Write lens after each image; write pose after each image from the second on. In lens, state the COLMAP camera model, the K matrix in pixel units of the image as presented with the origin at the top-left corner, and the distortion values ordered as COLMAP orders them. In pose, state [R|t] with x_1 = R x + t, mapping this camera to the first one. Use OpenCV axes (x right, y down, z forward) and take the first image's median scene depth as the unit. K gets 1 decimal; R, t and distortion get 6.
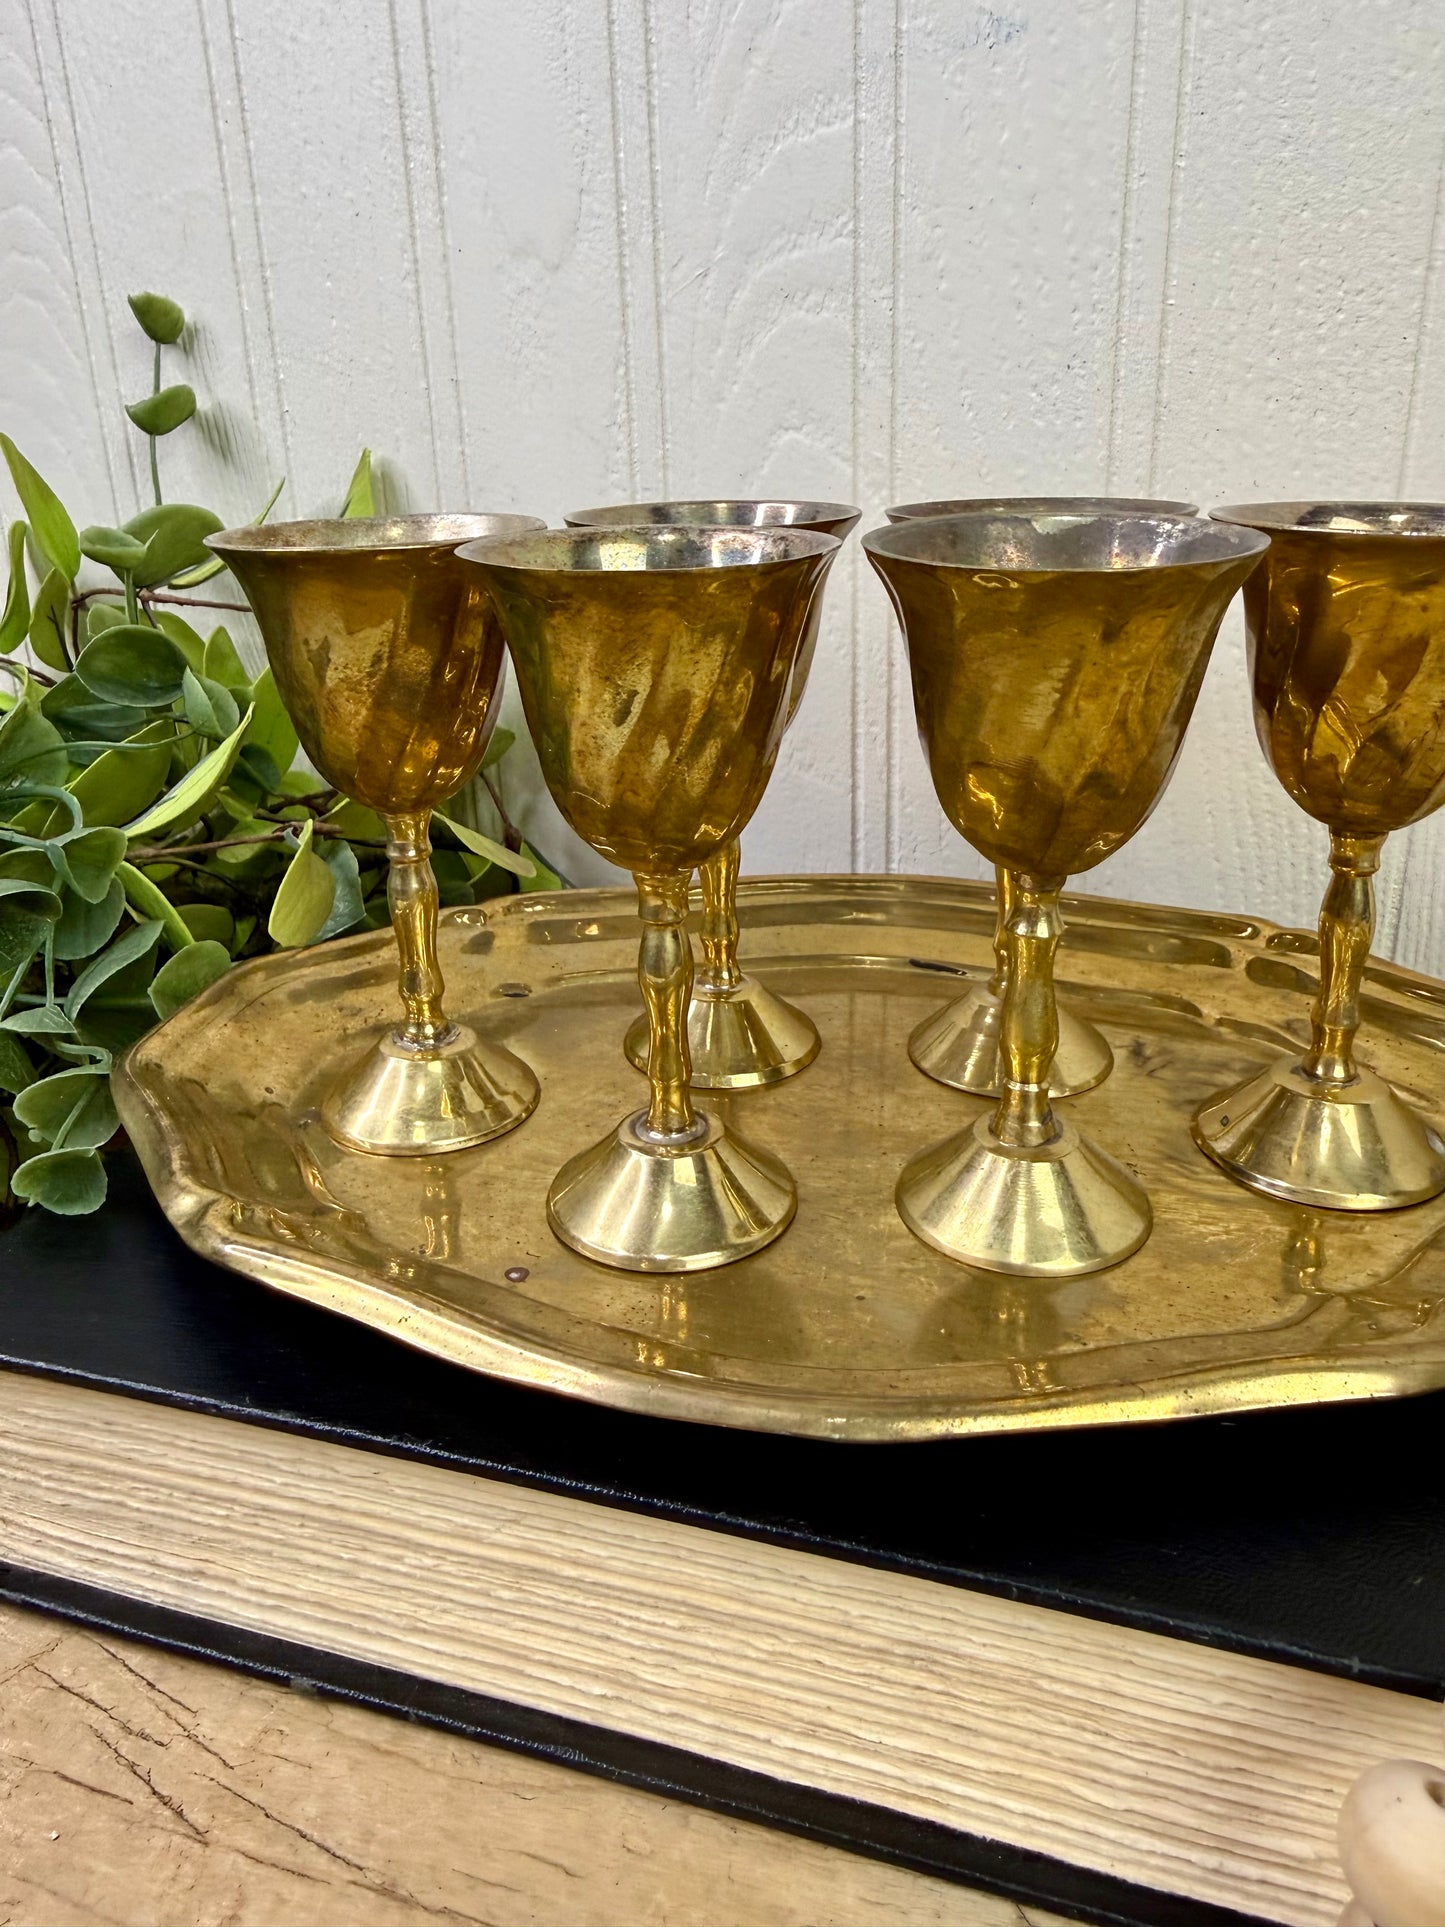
lens RADIAL K [[1298.9, 0, 735.7], [0, 1298.9, 862.9], [0, 0, 1]] dist [-0.016297, 0.008567]
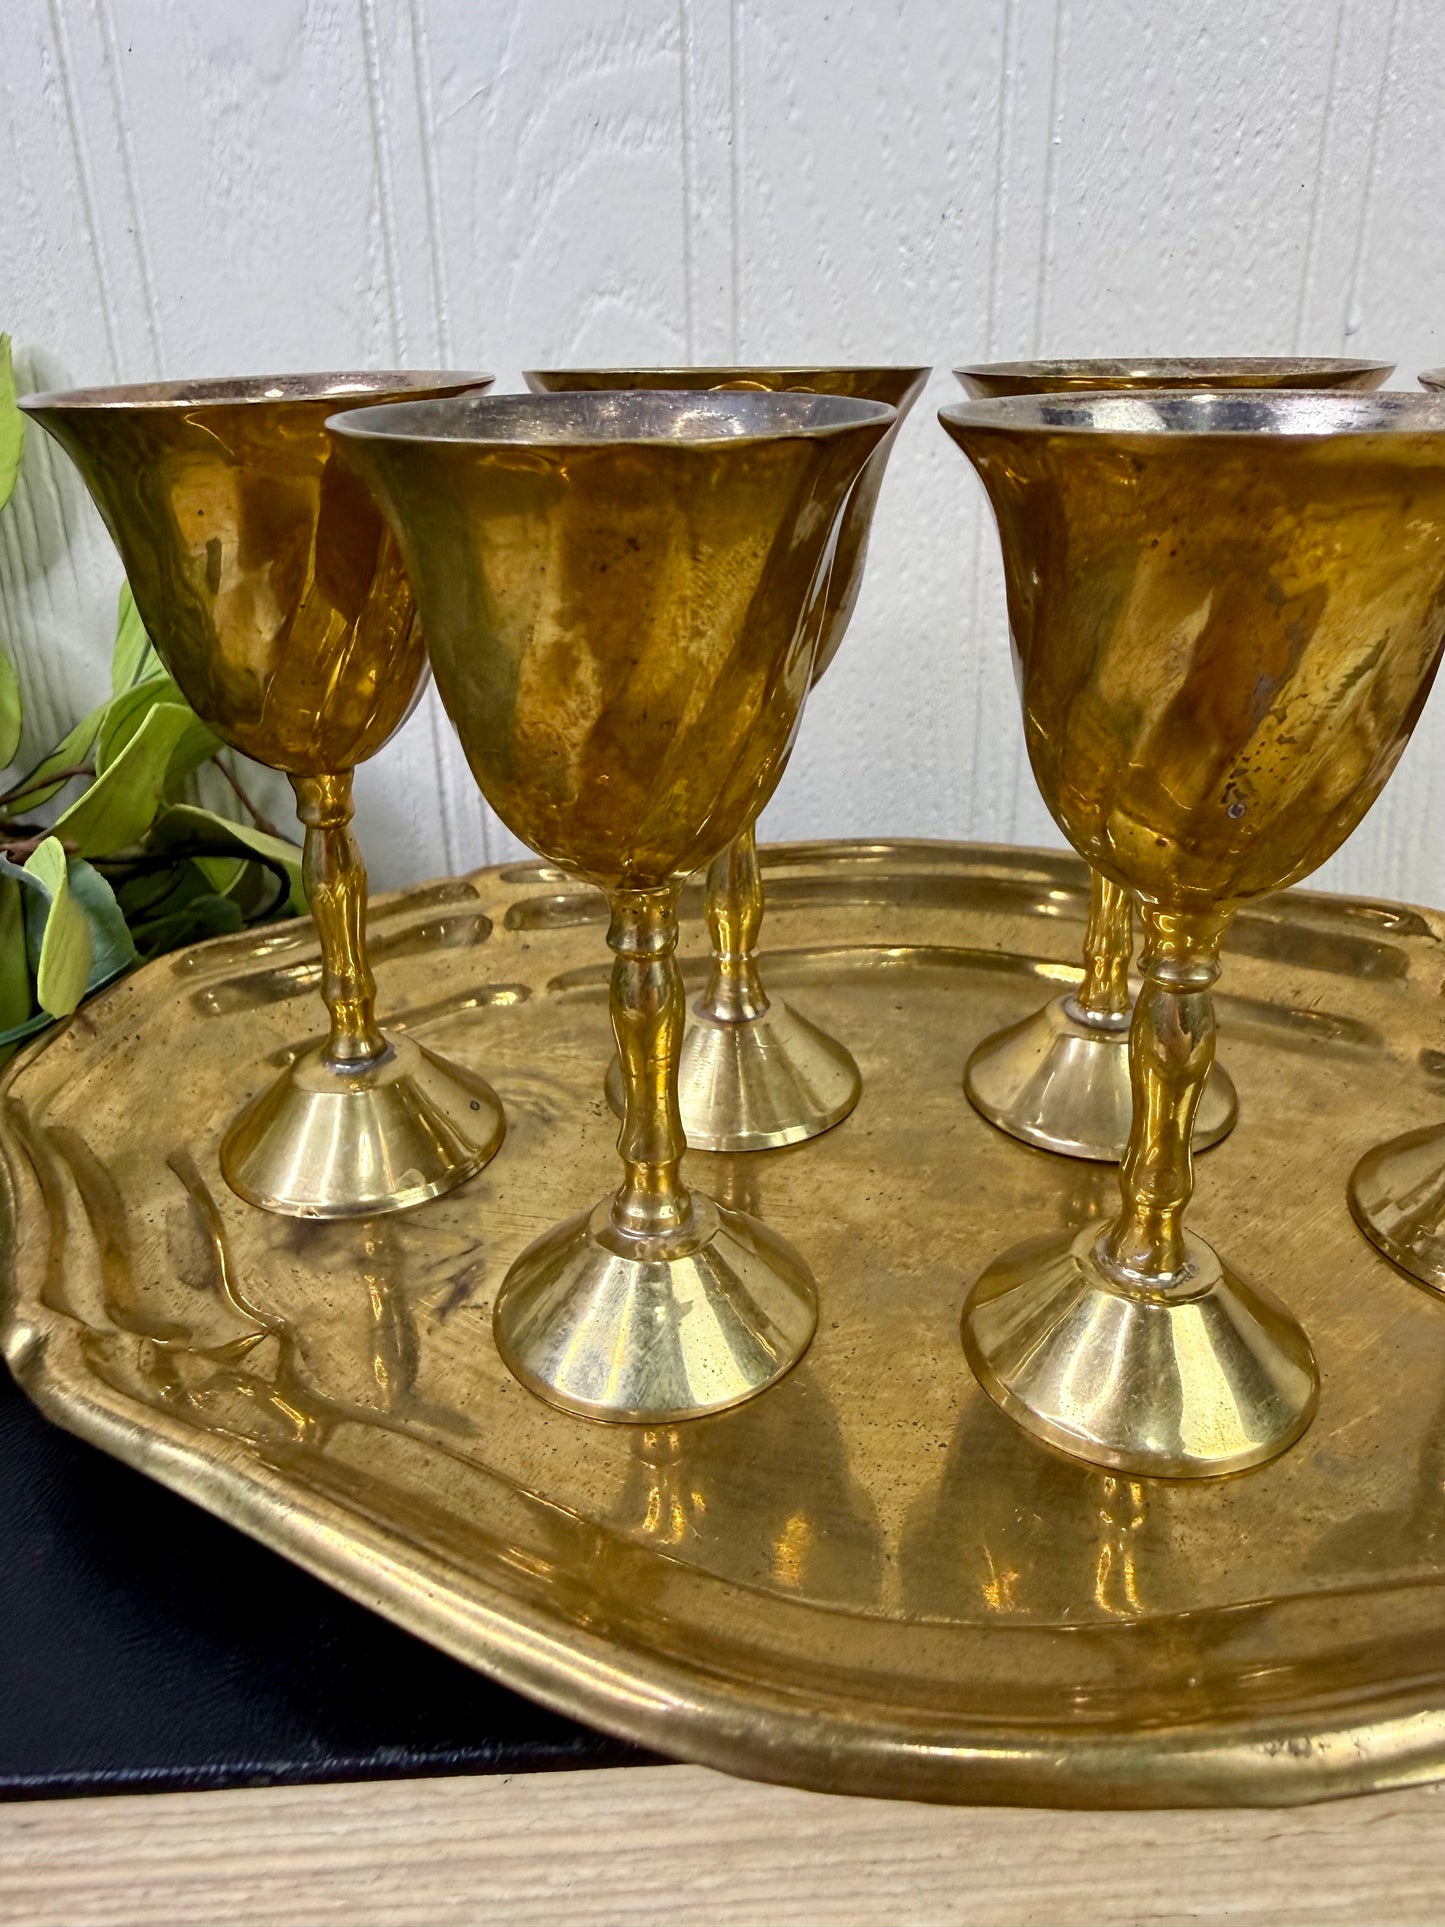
lens RADIAL K [[1298.9, 0, 711.3], [0, 1298.9, 865.6], [0, 0, 1]] dist [-0.016297, 0.008567]
pose [[0.948332, -0.119778, 0.293801, -0.268432], [0.105402, 0.992346, 0.064347, -0.032583], [-0.299260, -0.030055, 0.953698, 0.282975]]
